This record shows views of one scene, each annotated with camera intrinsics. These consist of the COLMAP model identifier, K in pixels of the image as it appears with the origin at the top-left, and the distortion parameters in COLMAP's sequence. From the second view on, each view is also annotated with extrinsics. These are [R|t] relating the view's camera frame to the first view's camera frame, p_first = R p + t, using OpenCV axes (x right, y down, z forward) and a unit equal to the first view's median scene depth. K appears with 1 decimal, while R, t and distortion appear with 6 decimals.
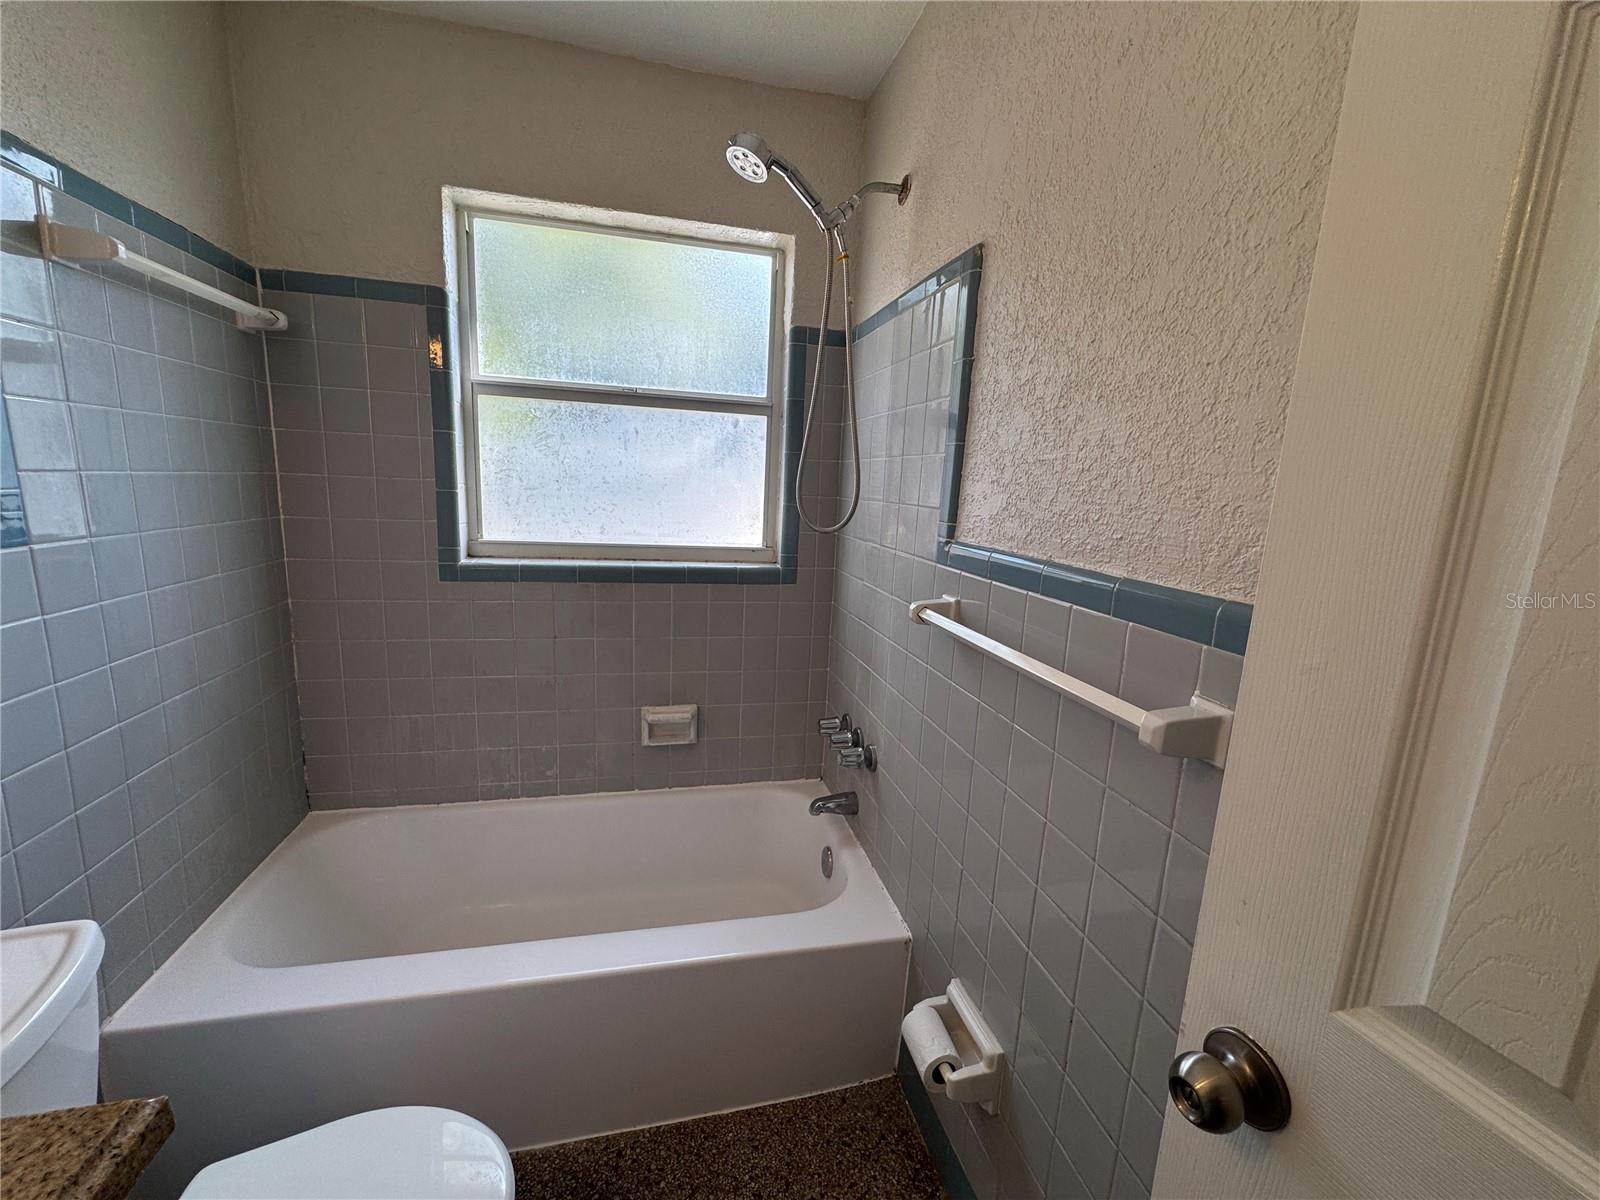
lens RADIAL K [[642.6, 0, 799.0], [0, 642.6, 598.5], [0, 0, 1]] dist [-0.003513, 0.000636]
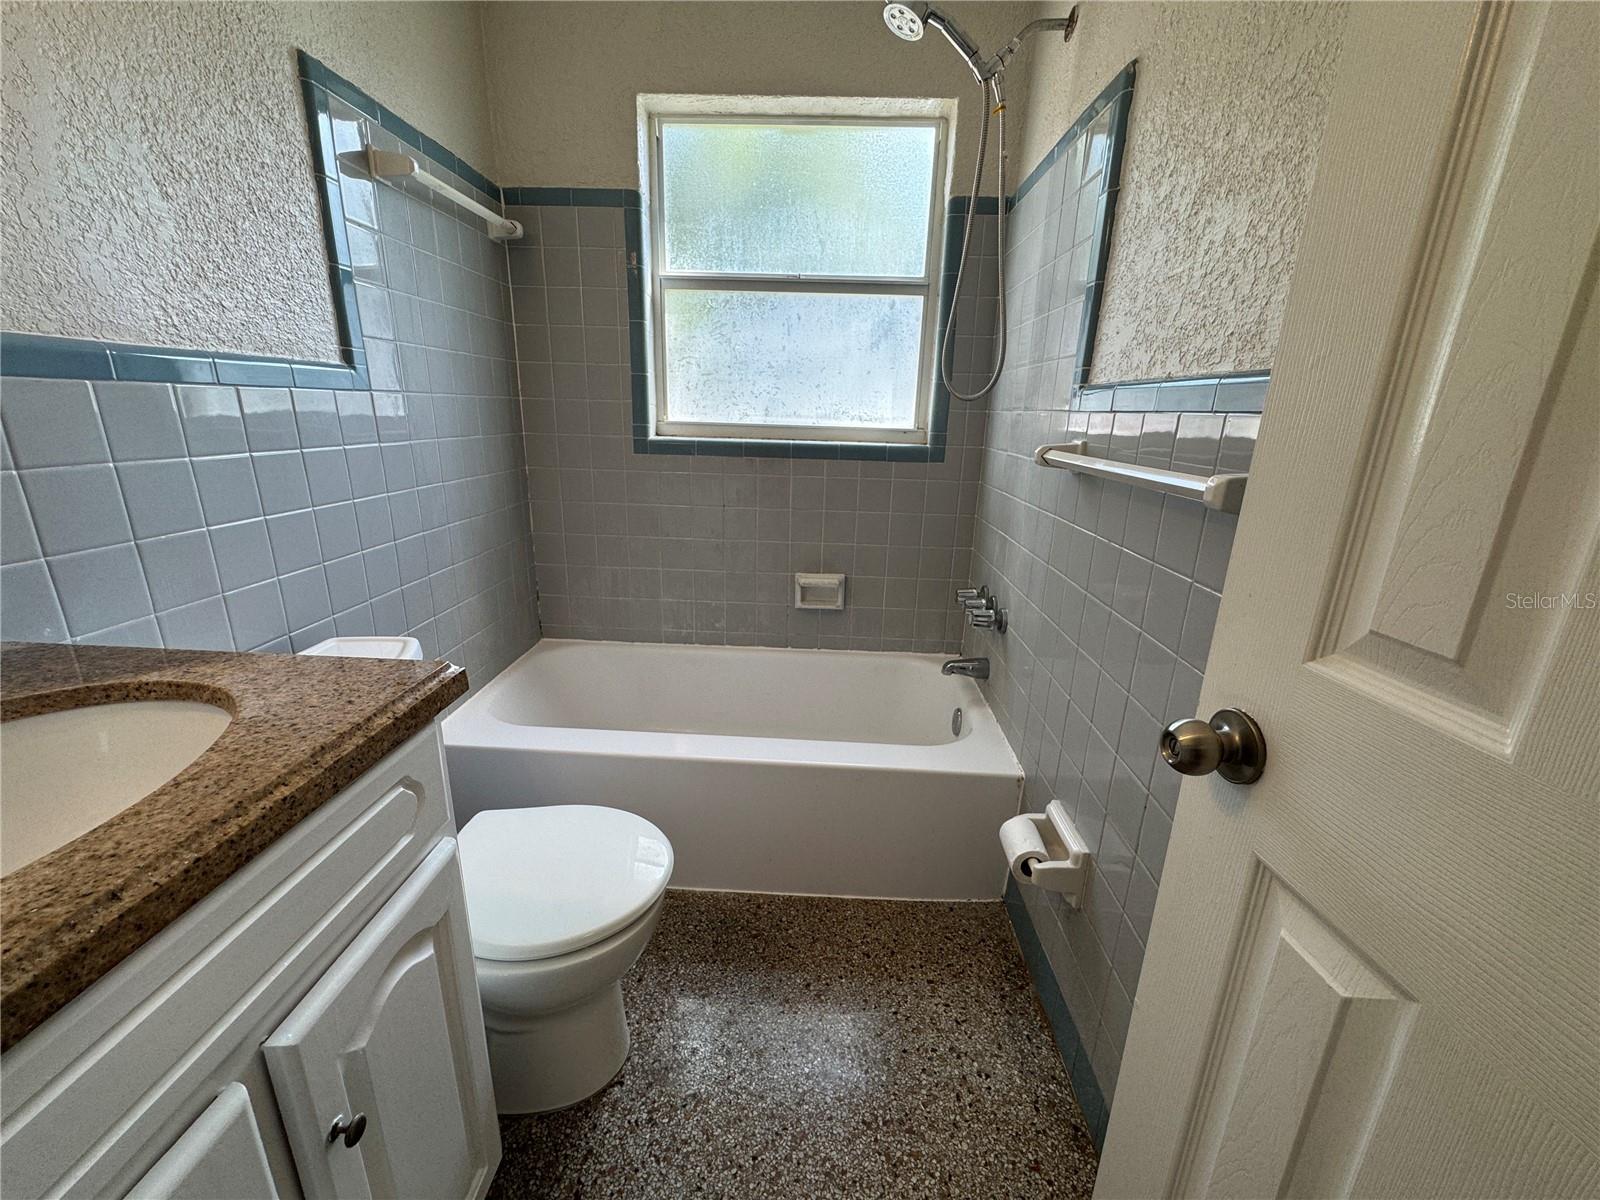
lens RADIAL K [[644.0, 0, 798.6], [0, 644.0, 597.9], [0, 0, 1]] dist [-0.003926, 0.000738]
pose [[0.962222, 0.056353, -0.266370, 0.070668], [-0.030701, 0.994563, 0.099507, 0.118215], [0.270529, -0.087570, 0.958721, -0.089497]]
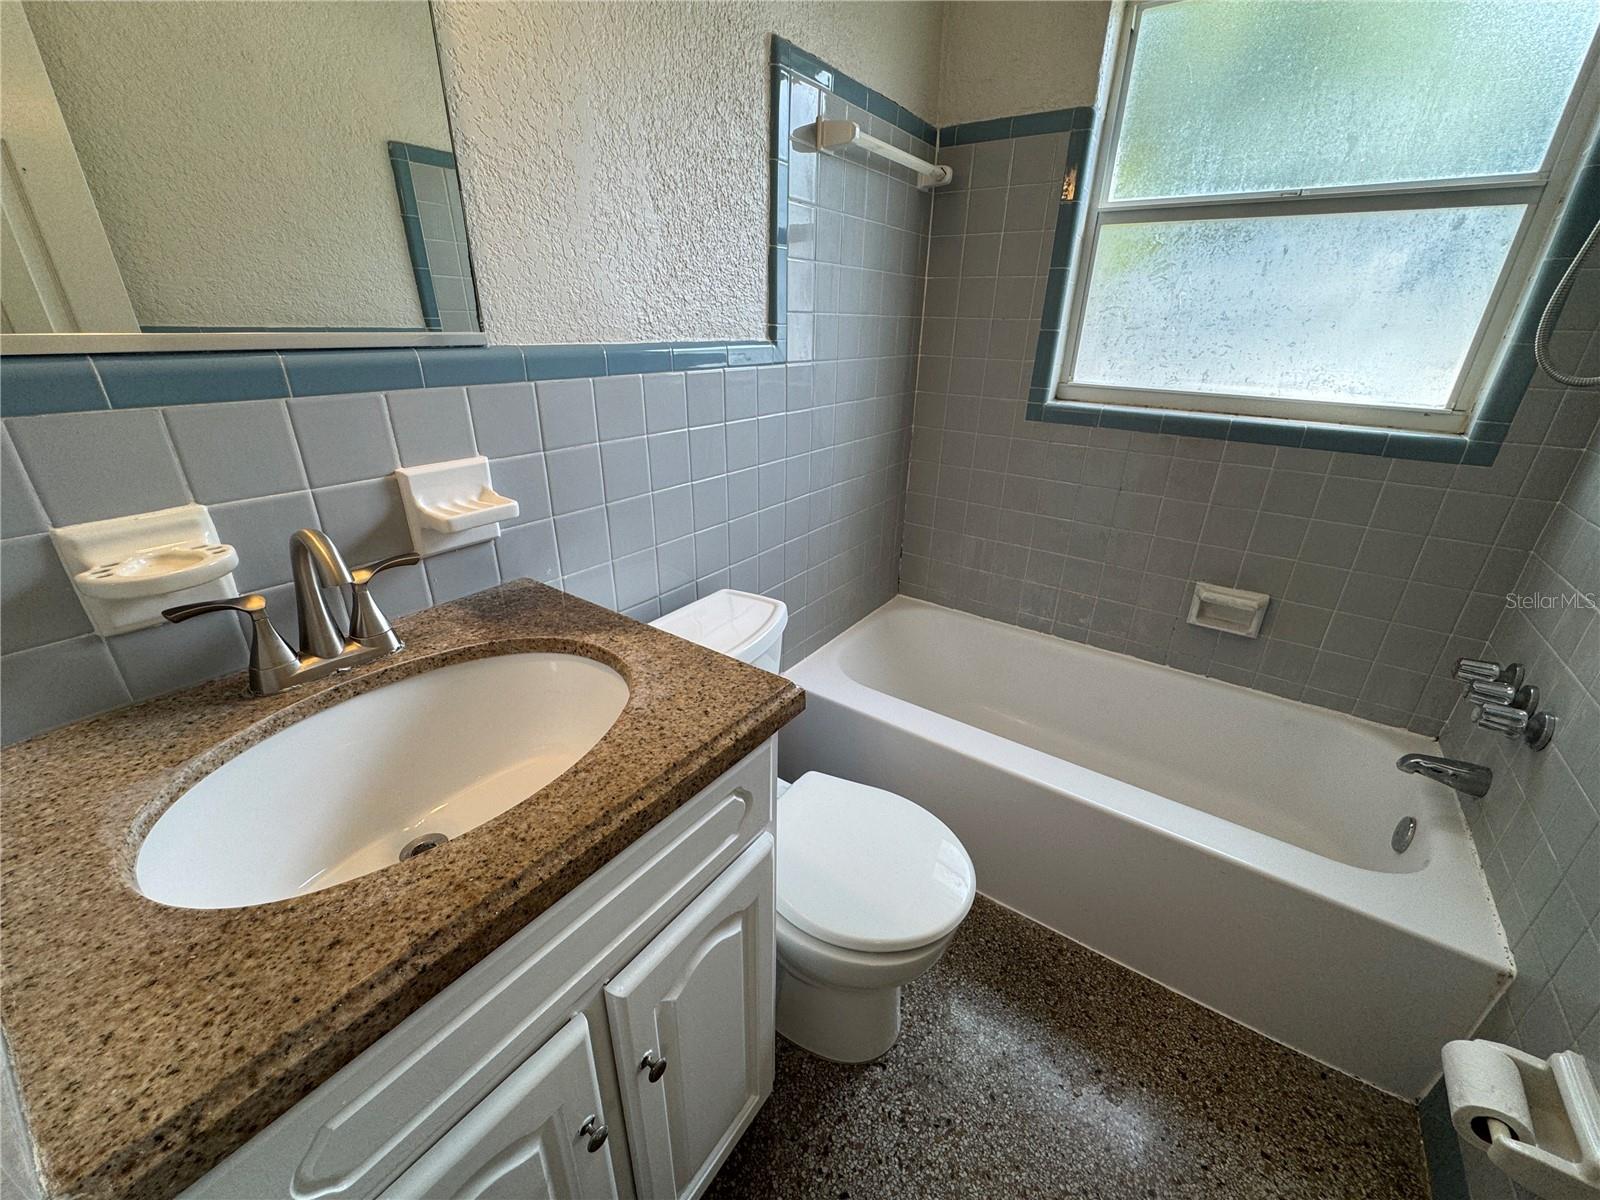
lens RADIAL K [[644.0, 0, 798.6], [0, 644.0, 597.9], [0, 0, 1]] dist [-0.003926, 0.000738]
pose [[0.659110, 0.268718, -0.702399, 0.032708], [-0.123564, 0.959986, 0.251315, 0.037976], [0.741826, -0.078853, 0.665940, -0.030919]]
